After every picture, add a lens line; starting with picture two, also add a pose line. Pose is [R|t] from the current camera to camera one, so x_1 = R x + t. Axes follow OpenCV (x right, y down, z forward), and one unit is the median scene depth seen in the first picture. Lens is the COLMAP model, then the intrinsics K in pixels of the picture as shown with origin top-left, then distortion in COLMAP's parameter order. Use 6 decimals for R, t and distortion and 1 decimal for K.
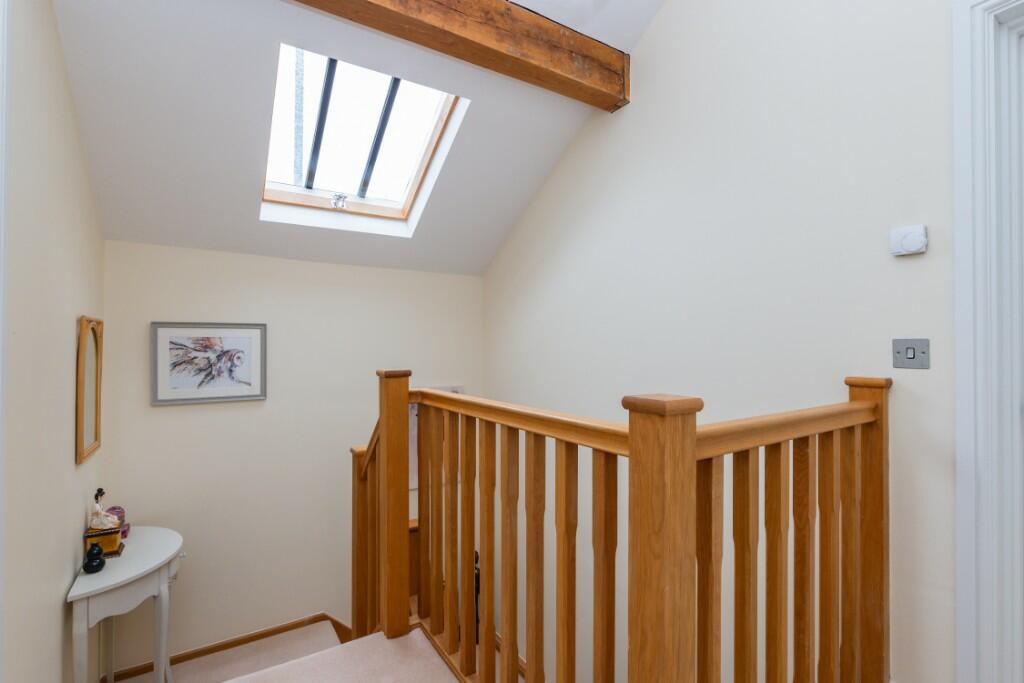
lens RADIAL K [[470.8, 0, 512.0], [0, 470.8, 341.5], [0, 0, 1]] dist [0.003113, 0.000156]
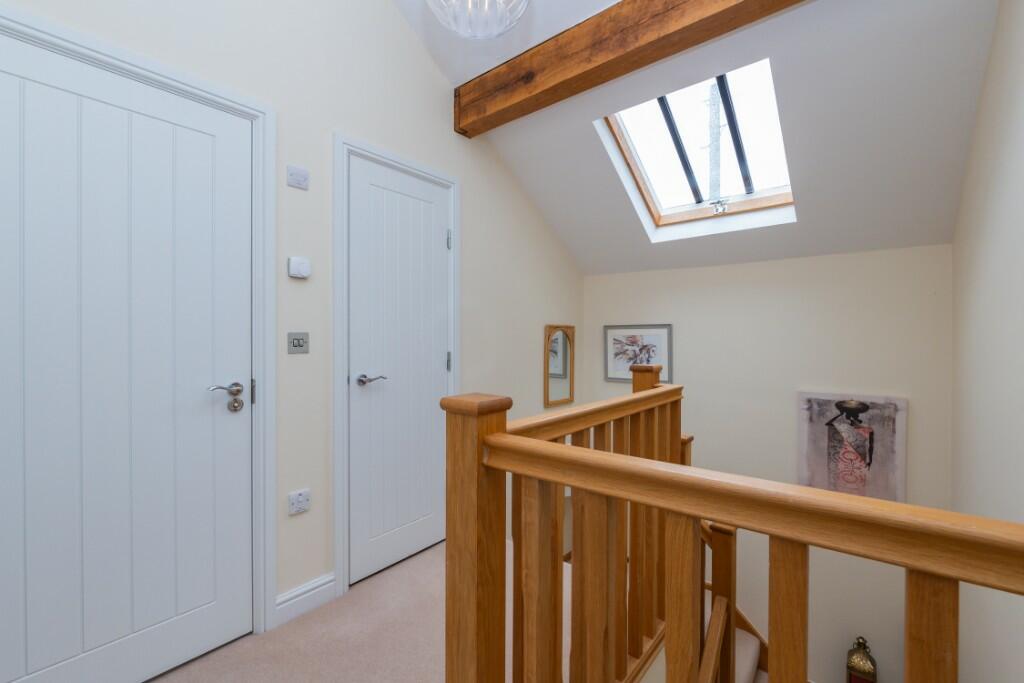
lens RADIAL K [[429.9, 0, 512.0], [0, 429.9, 341.5], [0, 0, 1]] dist [-0.022951, 0.000012]
pose [[0.308190, 0.006794, -0.951301, 0.442007], [0.004765, 0.999951, 0.008685, -0.003765], [0.951313, -0.007209, 0.308143, 0.276071]]
